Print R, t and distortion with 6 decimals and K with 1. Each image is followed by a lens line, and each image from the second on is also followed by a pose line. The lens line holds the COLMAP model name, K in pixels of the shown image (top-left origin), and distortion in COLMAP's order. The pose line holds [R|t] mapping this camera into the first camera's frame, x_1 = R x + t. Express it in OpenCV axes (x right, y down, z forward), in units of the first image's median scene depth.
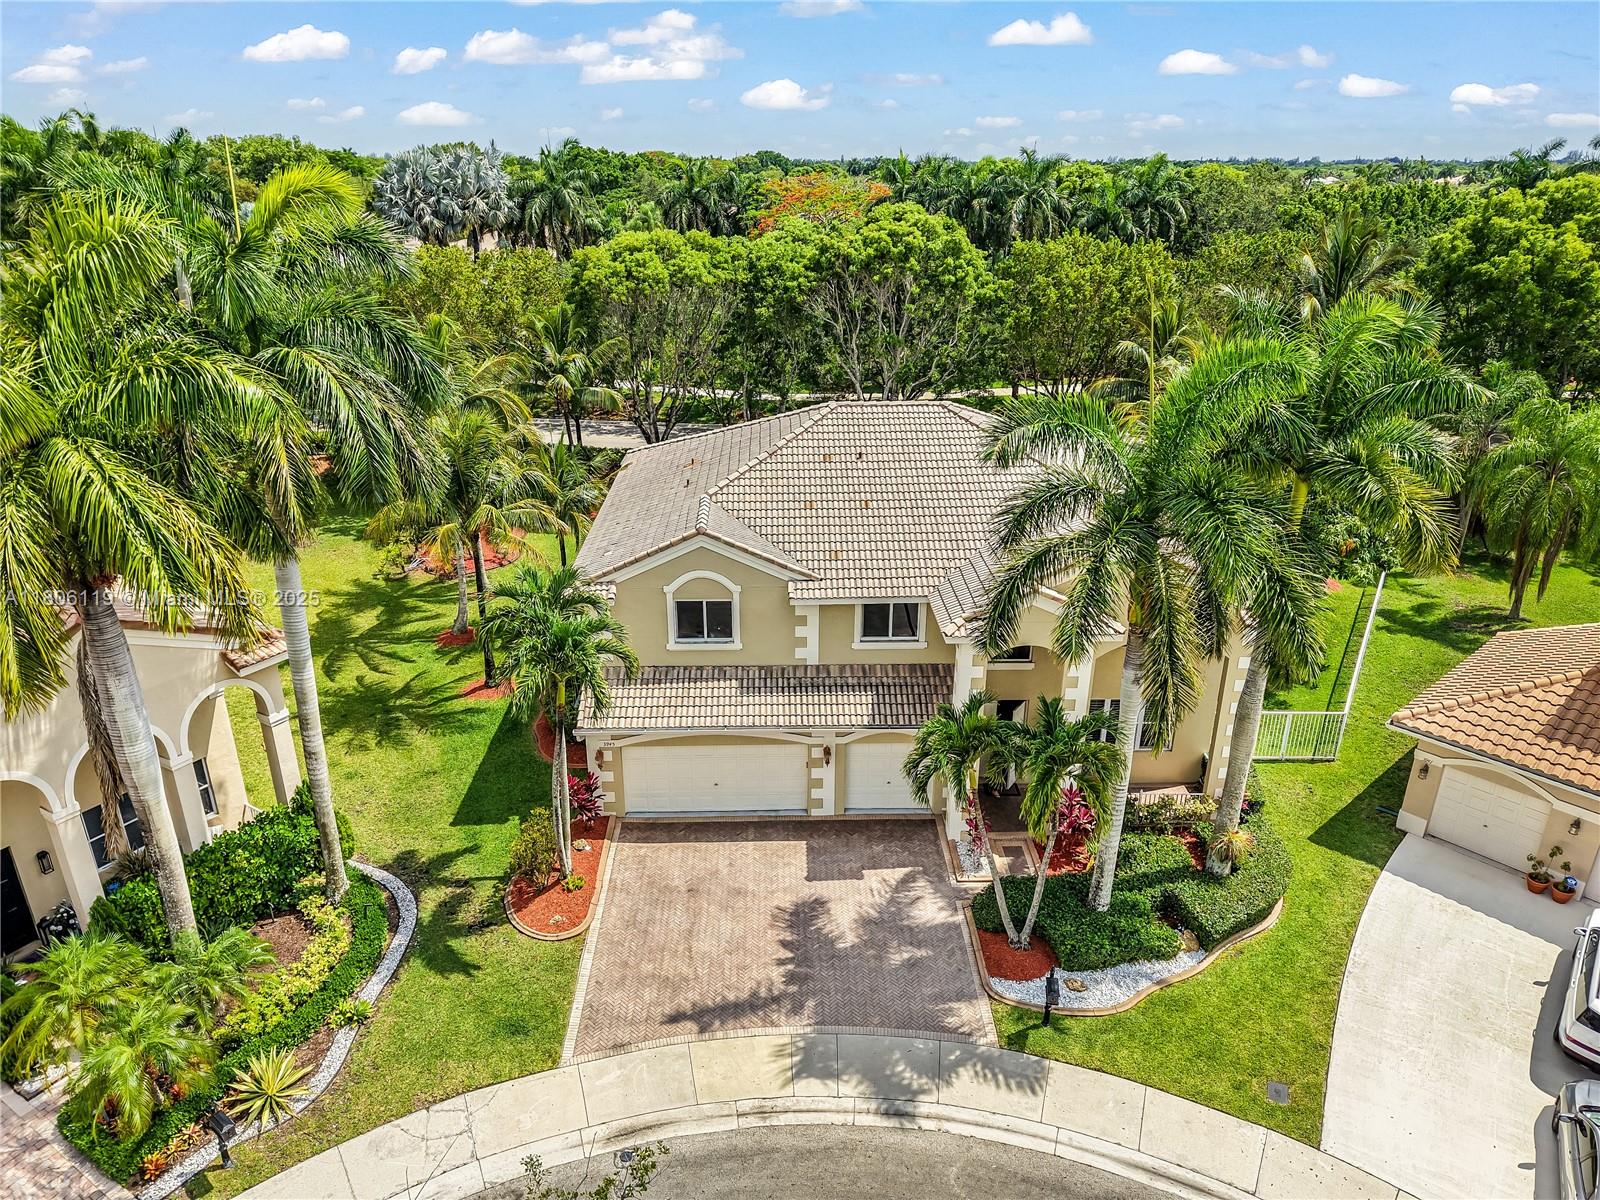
lens RADIAL K [[1079.9, 0, 800.0], [0, 1079.9, 600.0], [0, 0, 1]] dist [0.006003, -0.006230]
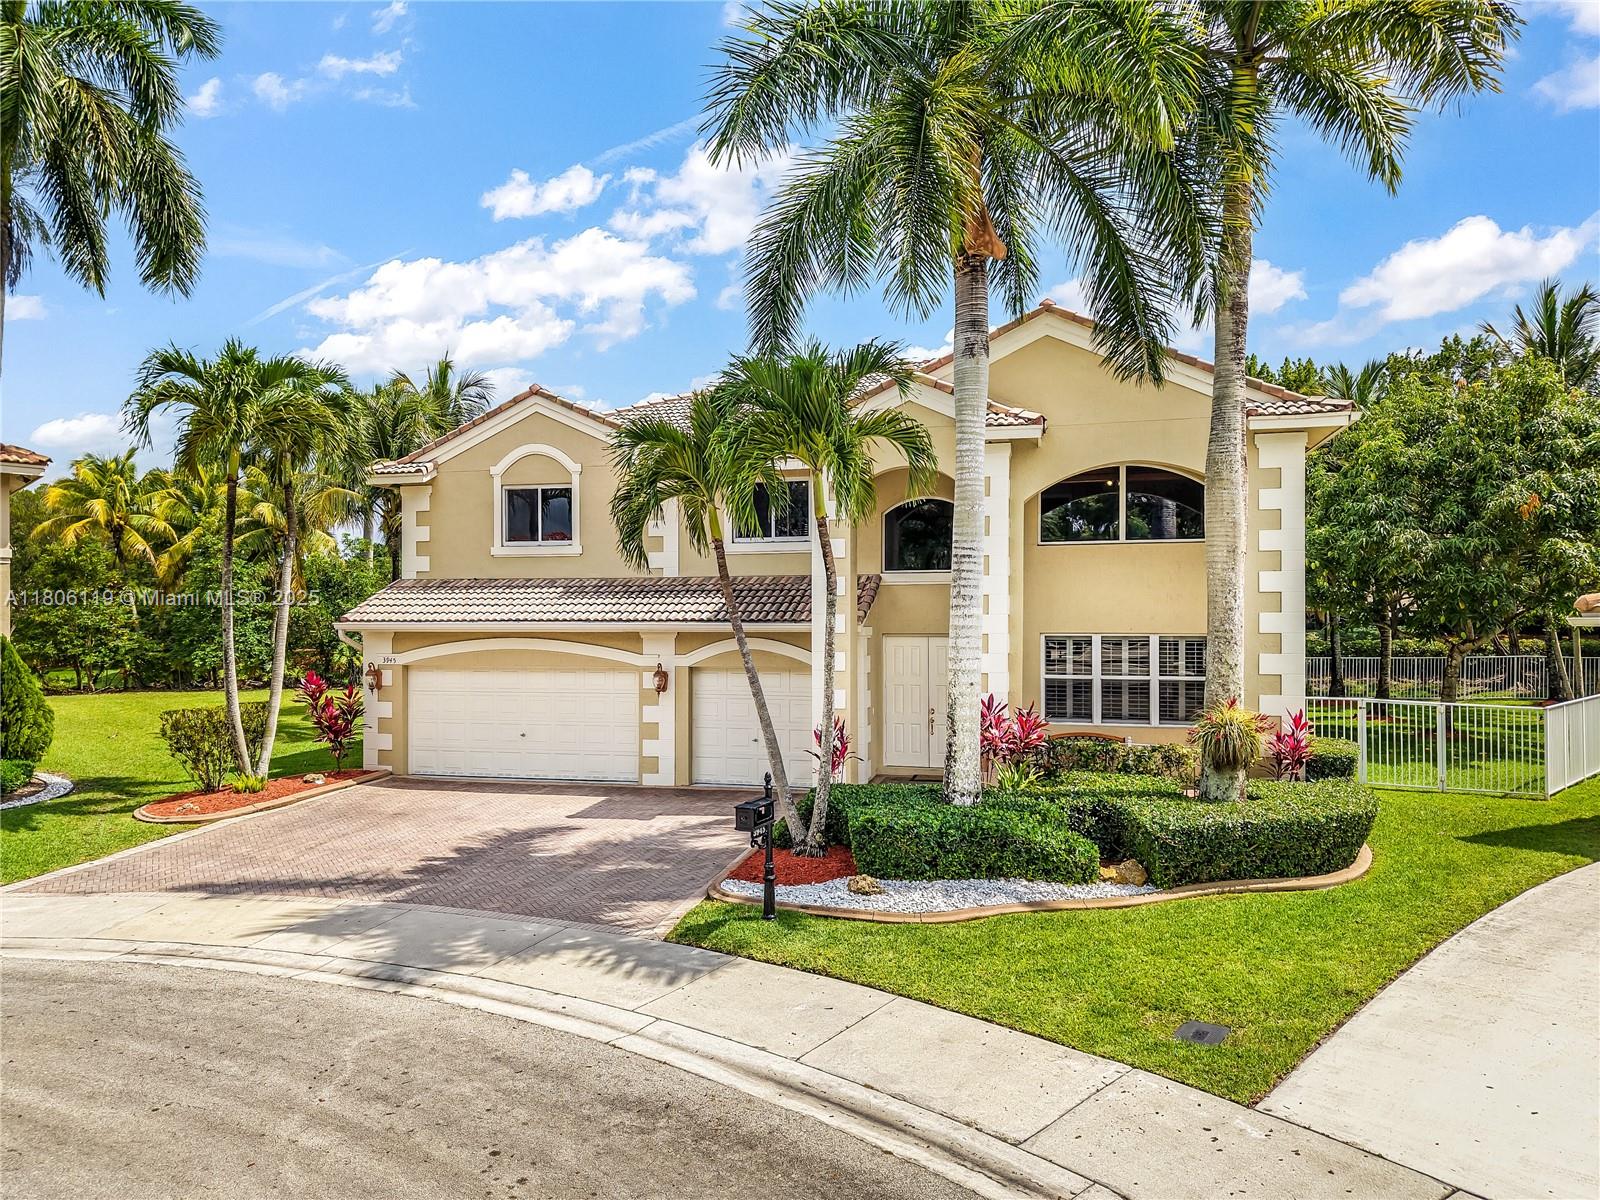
lens RADIAL K [[1078.3, 0, 799.1], [0, 1078.3, 616.2], [0, 0, 1]] dist [0.057047, -0.045507]
pose [[0.962563, -0.004978, -0.271011, 0.333958], [-0.098750, 0.924678, -0.367722, 0.391307], [0.252428, 0.380718, 0.889569, 0.424133]]
